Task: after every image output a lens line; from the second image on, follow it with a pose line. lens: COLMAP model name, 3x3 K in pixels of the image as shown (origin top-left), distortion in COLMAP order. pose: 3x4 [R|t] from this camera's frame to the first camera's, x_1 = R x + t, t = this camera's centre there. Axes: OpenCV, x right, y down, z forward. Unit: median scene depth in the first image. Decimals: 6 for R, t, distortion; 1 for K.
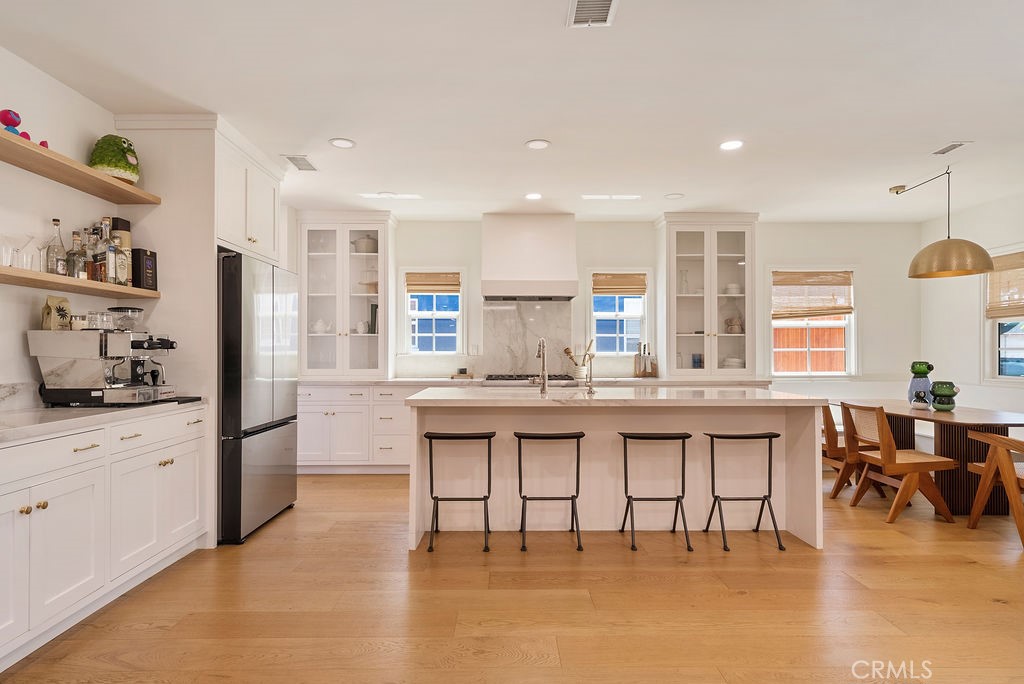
lens RADIAL K [[558.2, 0, 512.0], [0, 558.2, 347.8], [0, 0, 1]] dist [0.005179, 0.000948]
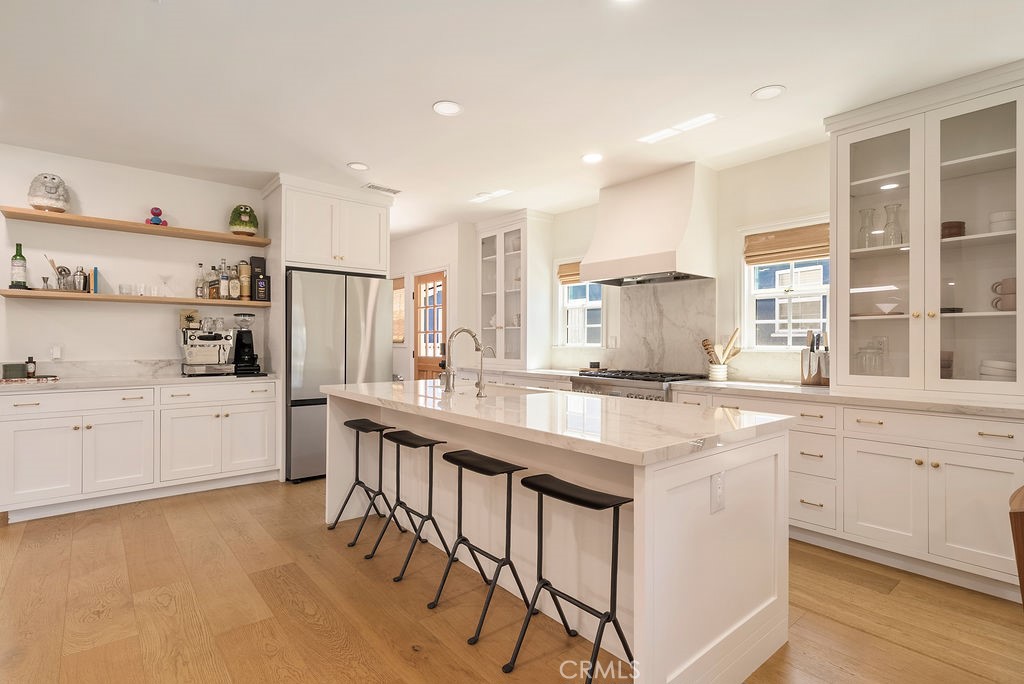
lens RADIAL K [[496.9, 0, 513.8], [0, 496.9, 338.6], [0, 0, 1]] dist [0.003847, 0.000114]
pose [[0.635606, -0.001268, -0.772013, 0.540184], [-0.000122, 0.999998, -0.001743, -0.000069], [0.772014, 0.001202, 0.635605, 0.439408]]
